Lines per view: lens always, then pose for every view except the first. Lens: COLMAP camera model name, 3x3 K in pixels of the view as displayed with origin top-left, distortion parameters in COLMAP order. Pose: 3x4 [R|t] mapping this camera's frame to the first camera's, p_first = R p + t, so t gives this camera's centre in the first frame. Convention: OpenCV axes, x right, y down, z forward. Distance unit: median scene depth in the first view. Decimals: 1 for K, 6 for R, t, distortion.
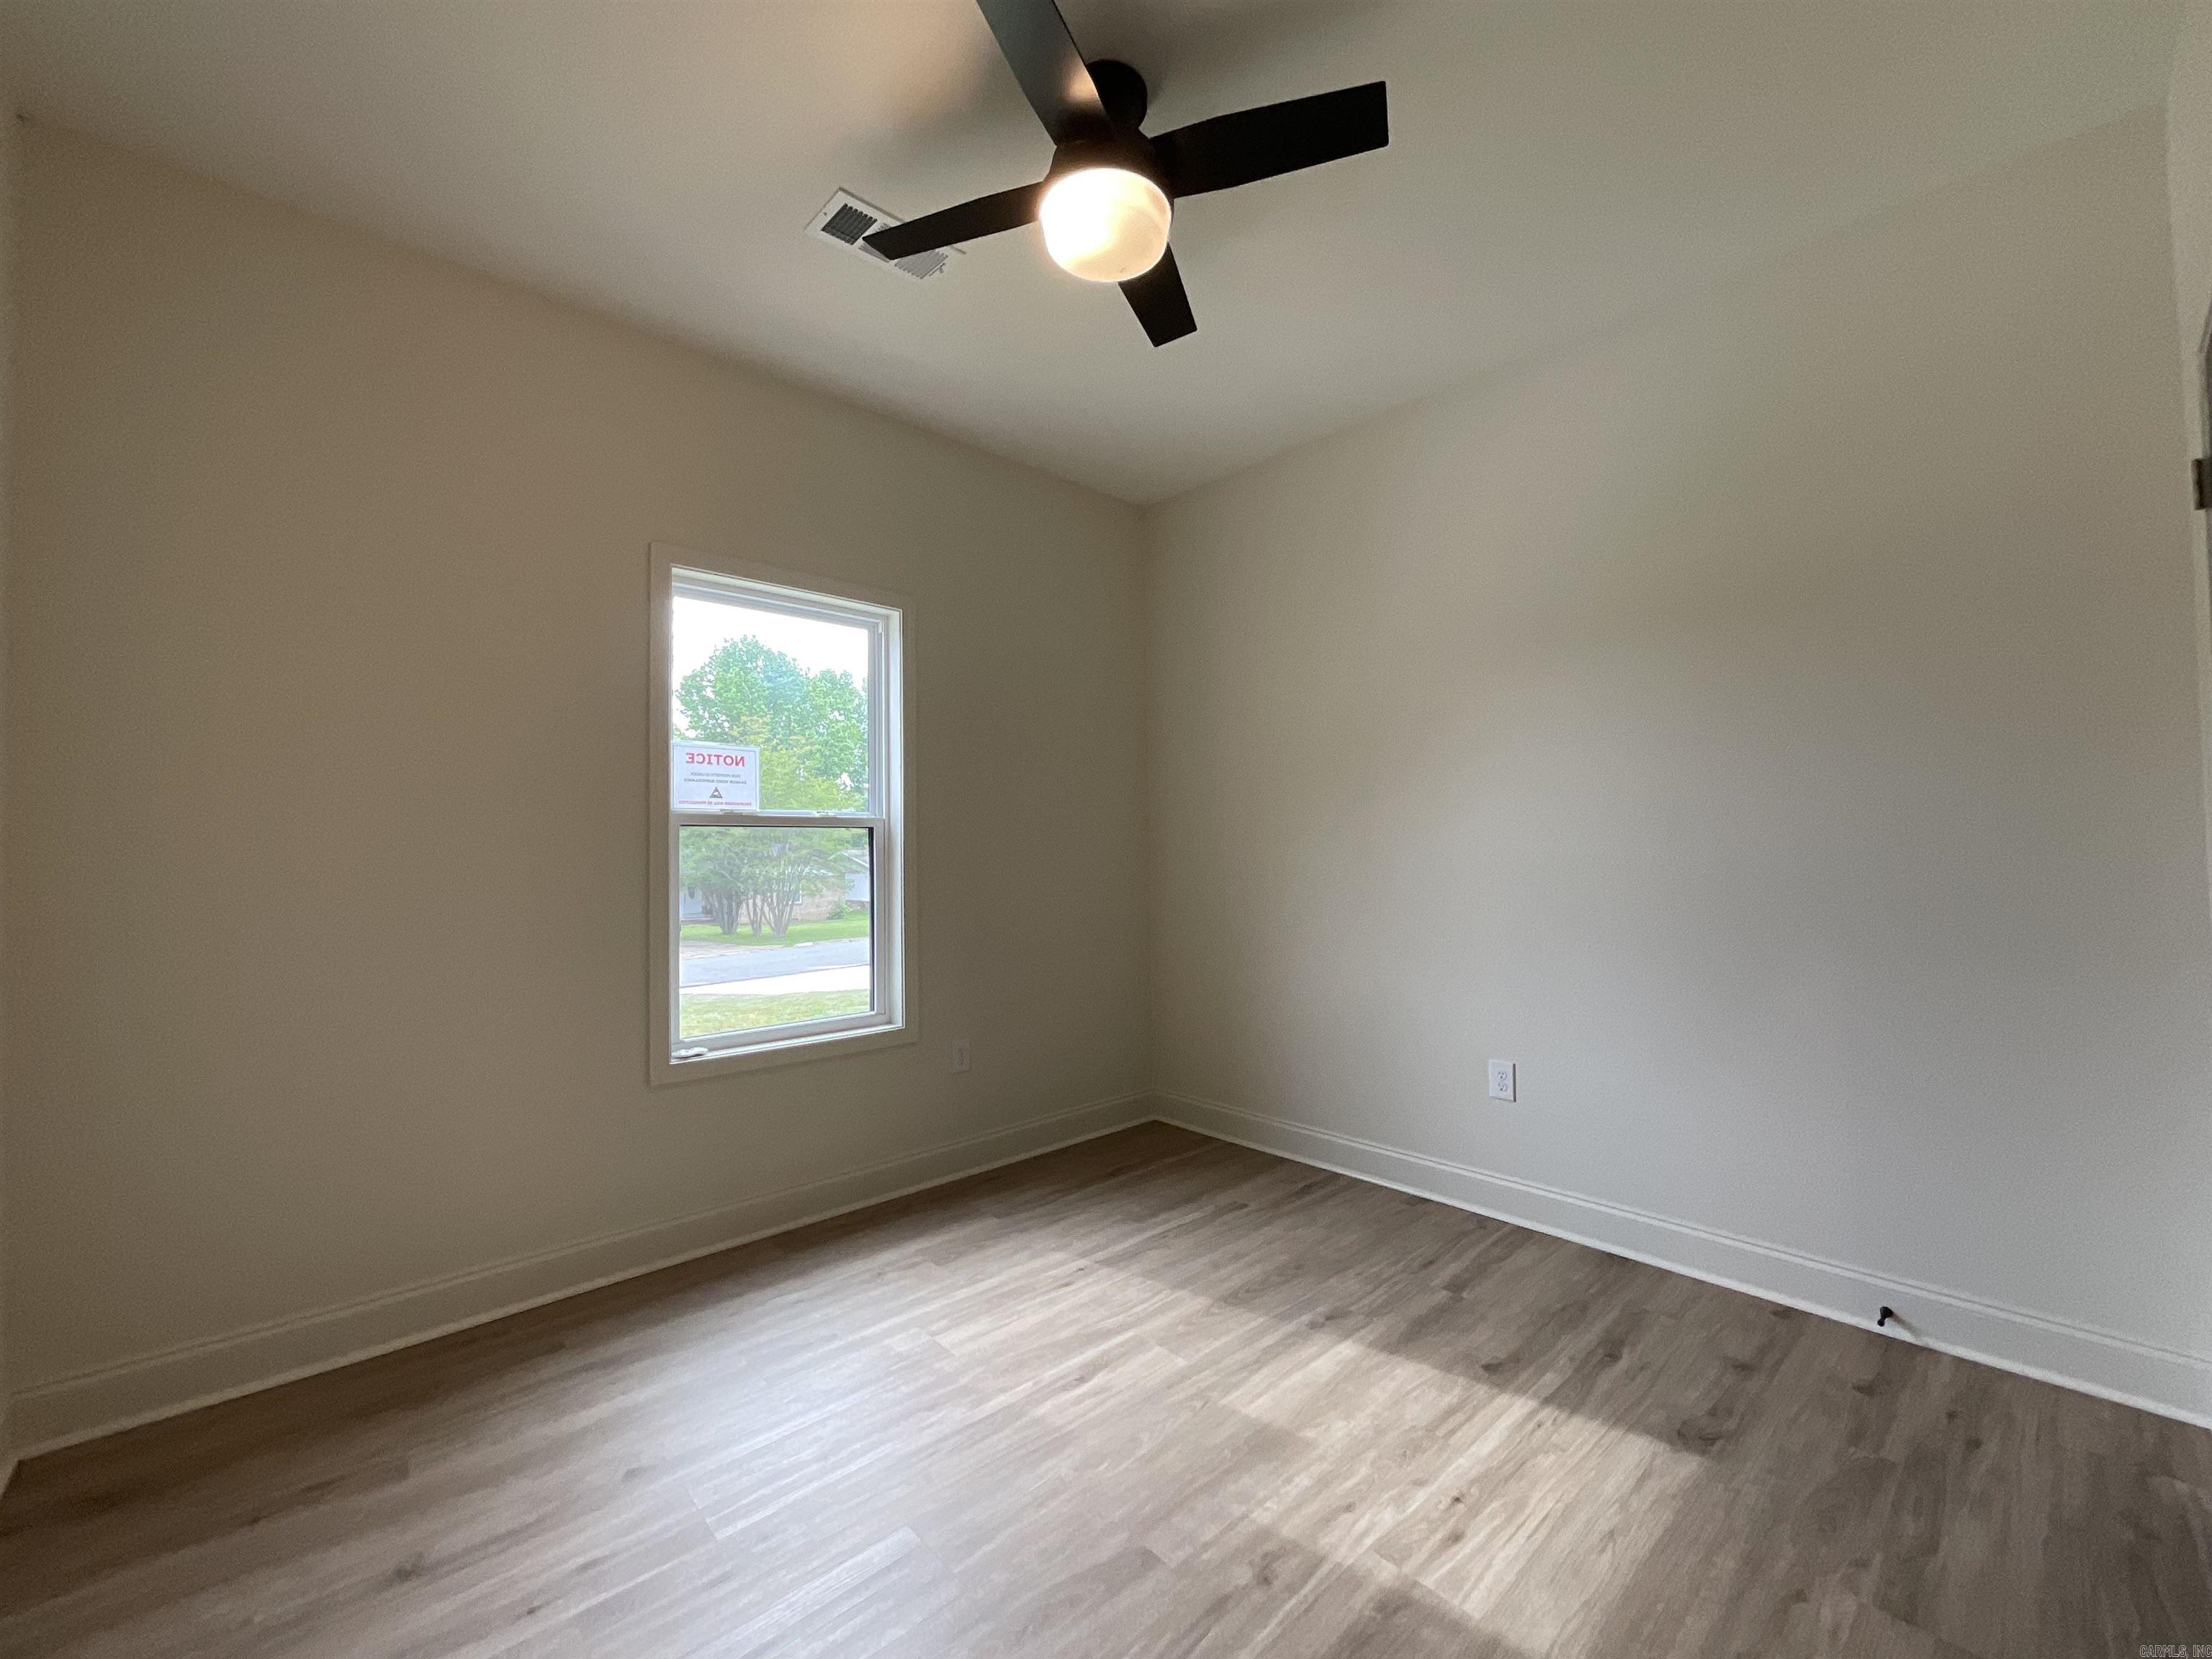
lens RADIAL K [[899.3, 0, 1112.7], [0, 899.3, 825.4], [0, 0, 1]] dist [-0.002860, 0.001696]
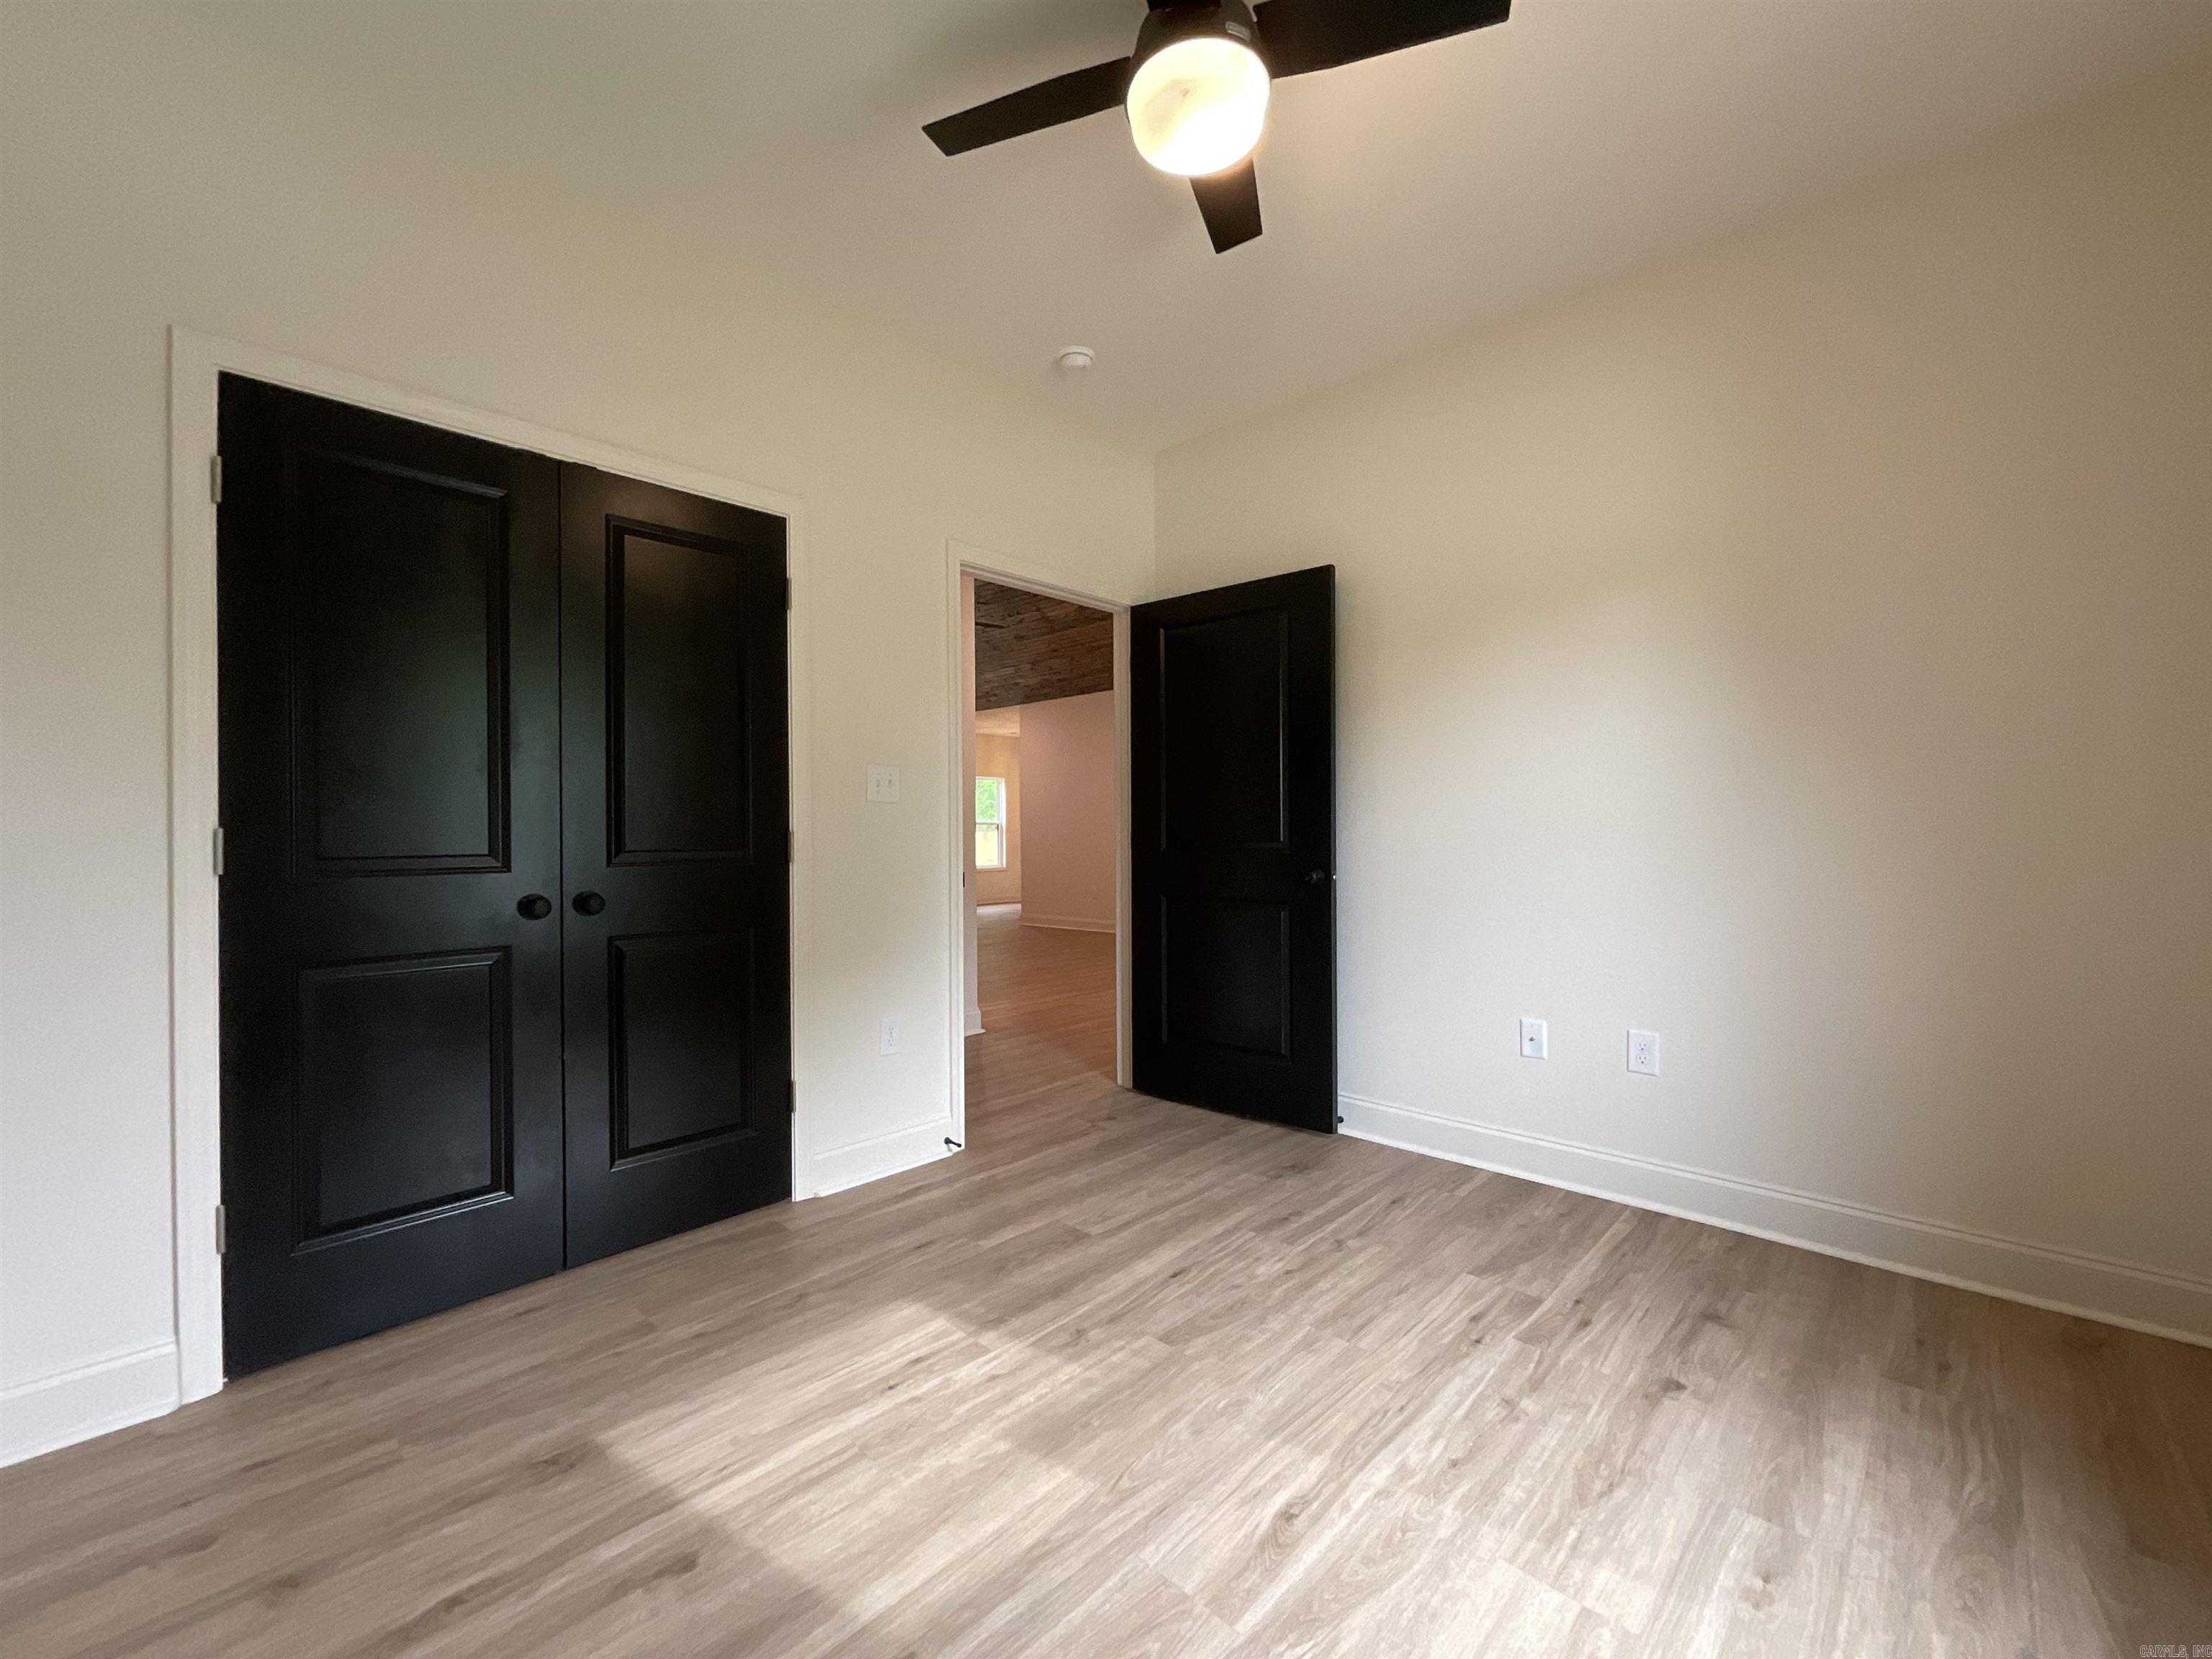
lens RADIAL K [[899.3, 0, 1092.3], [0, 899.3, 830.3], [0, 0, 1]] dist [-0.002860, 0.001696]
pose [[-0.998914, 0.017481, -0.043185, 0.156660], [0.019142, 0.999081, -0.038348, 0.107179], [0.042475, -0.039133, -0.998331, 1.912440]]
